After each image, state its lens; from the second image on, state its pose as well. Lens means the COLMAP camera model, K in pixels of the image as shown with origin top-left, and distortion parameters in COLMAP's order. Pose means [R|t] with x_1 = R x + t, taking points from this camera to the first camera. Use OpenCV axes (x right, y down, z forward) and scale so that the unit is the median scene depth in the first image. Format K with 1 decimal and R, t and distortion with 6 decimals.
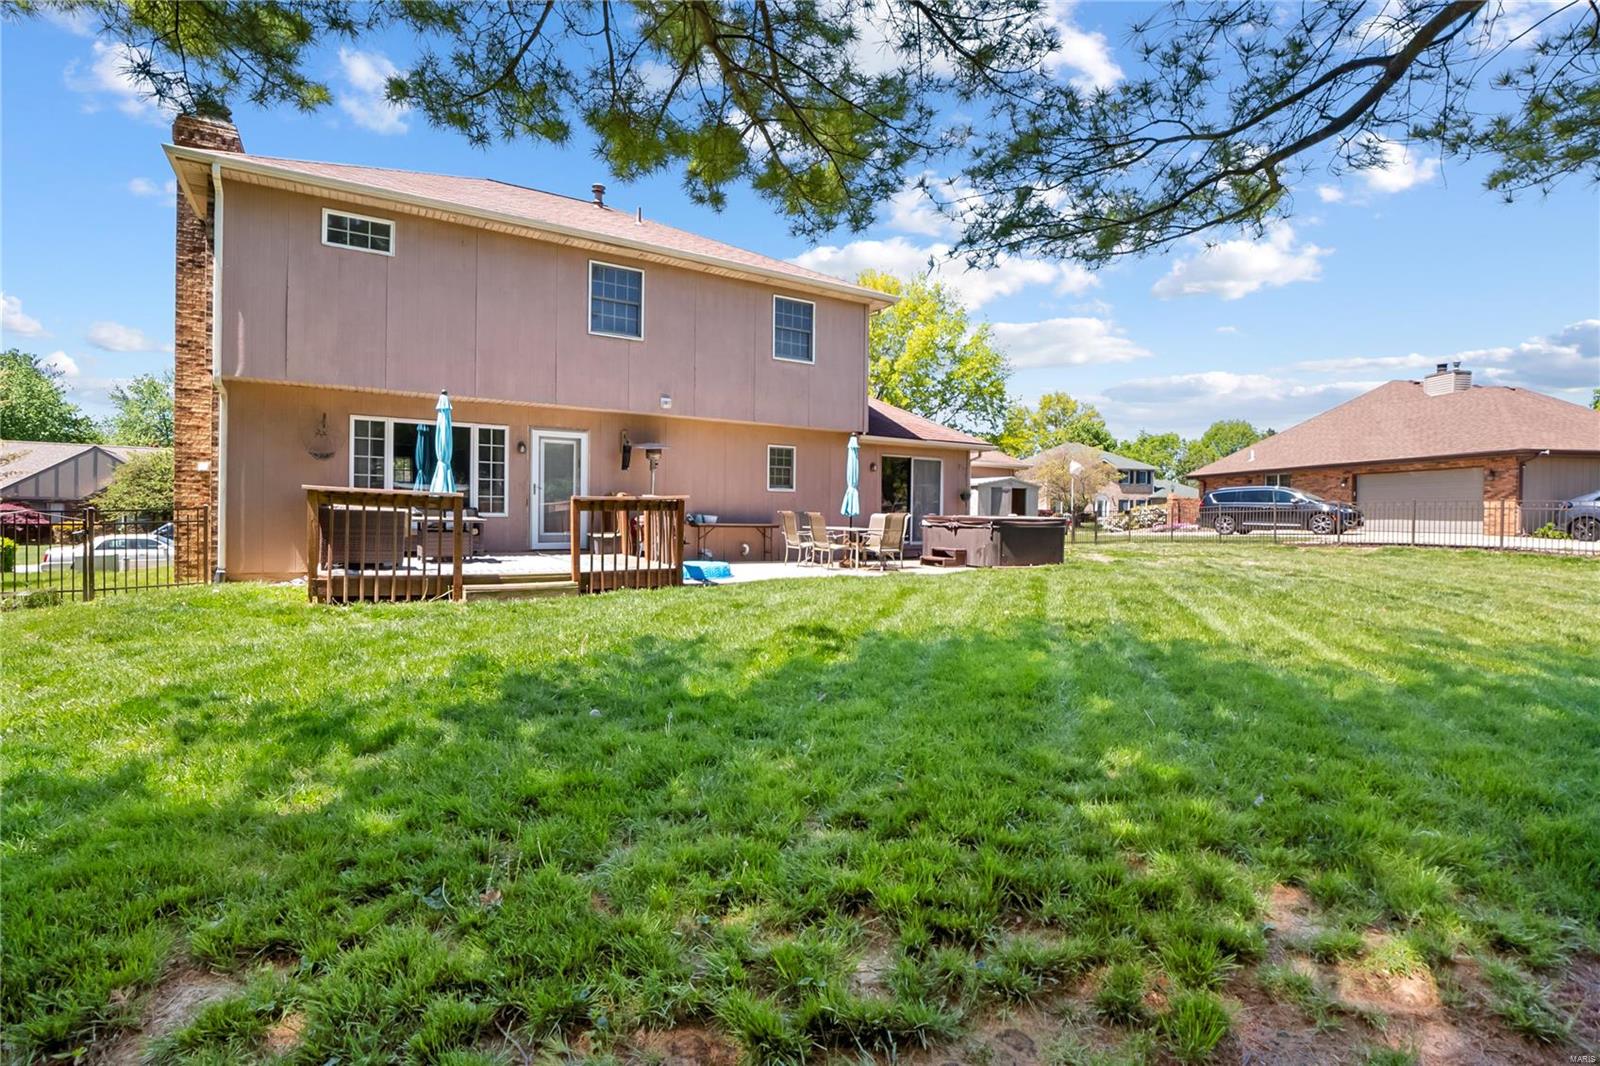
lens RADIAL K [[759.8, 0, 810.6], [0, 759.8, 518.8], [0, 0, 1]] dist [-0.002354, -0.000555]
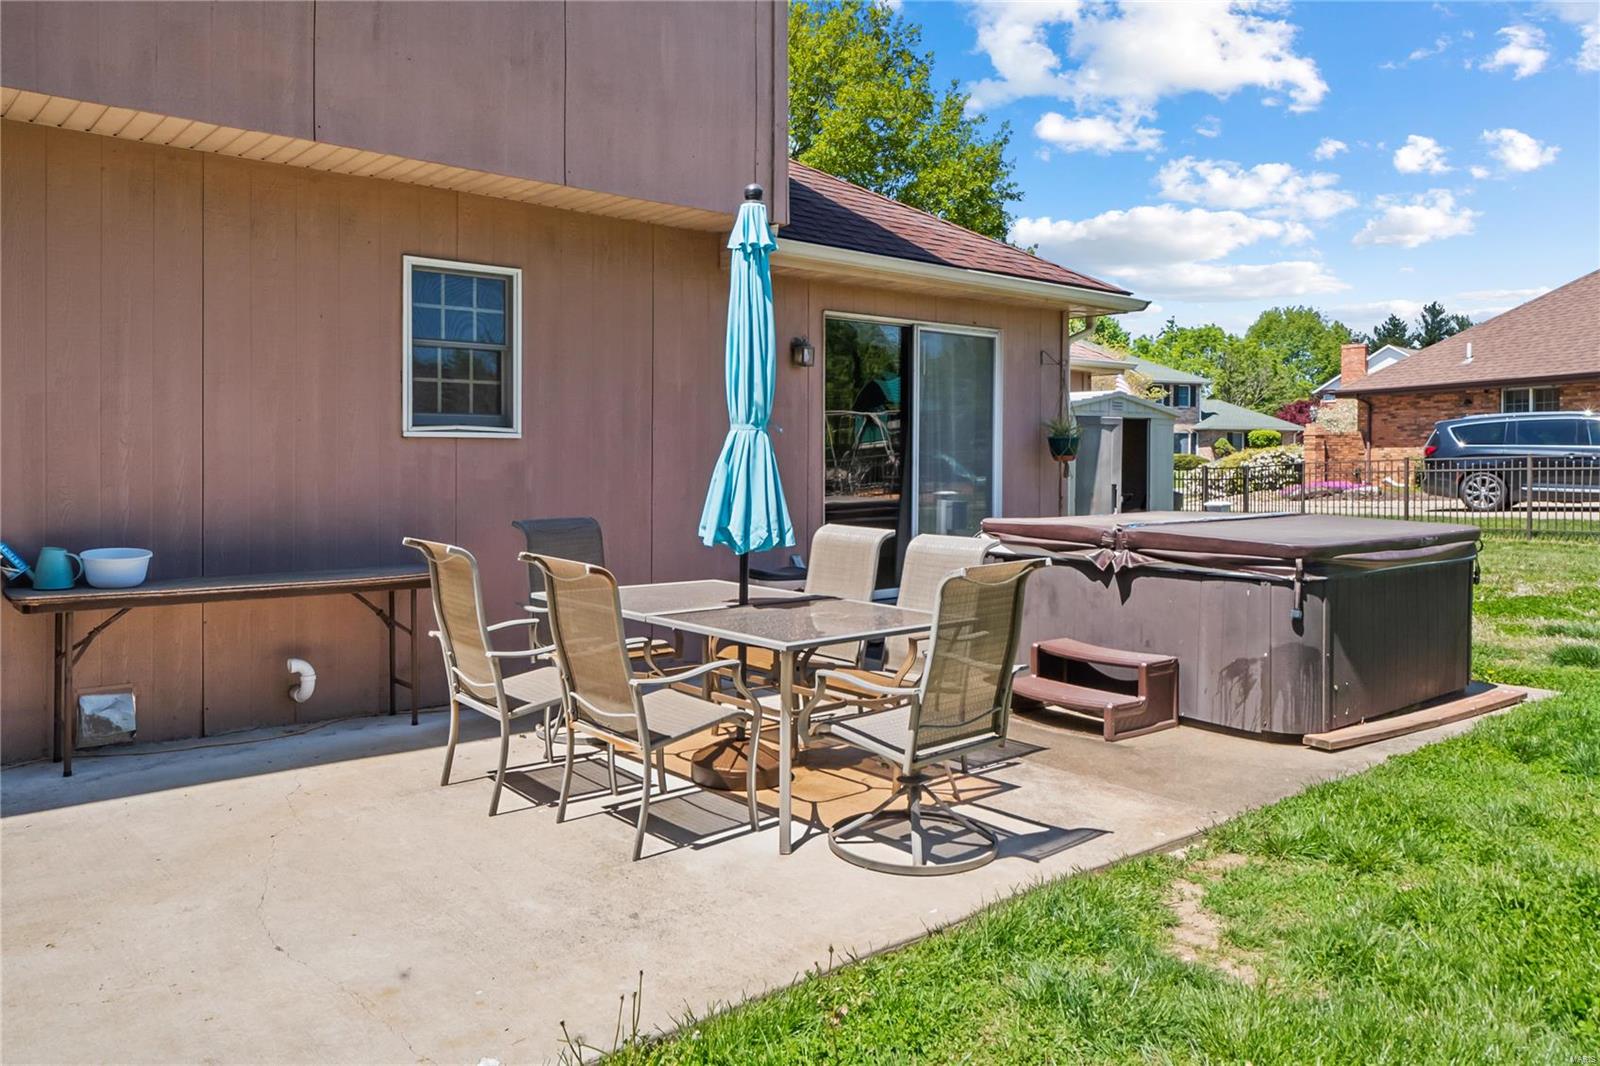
lens RADIAL K [[1155.9, 0, 800.0], [0, 1155.9, 533.0], [0, 0, 1]] dist [-0.005843, -0.002760]
pose [[0.991017, -0.015120, 0.132877, 0.021640], [0.006727, 0.997966, 0.063389, -0.027741], [-0.133565, -0.061926, 0.989103, 0.591487]]
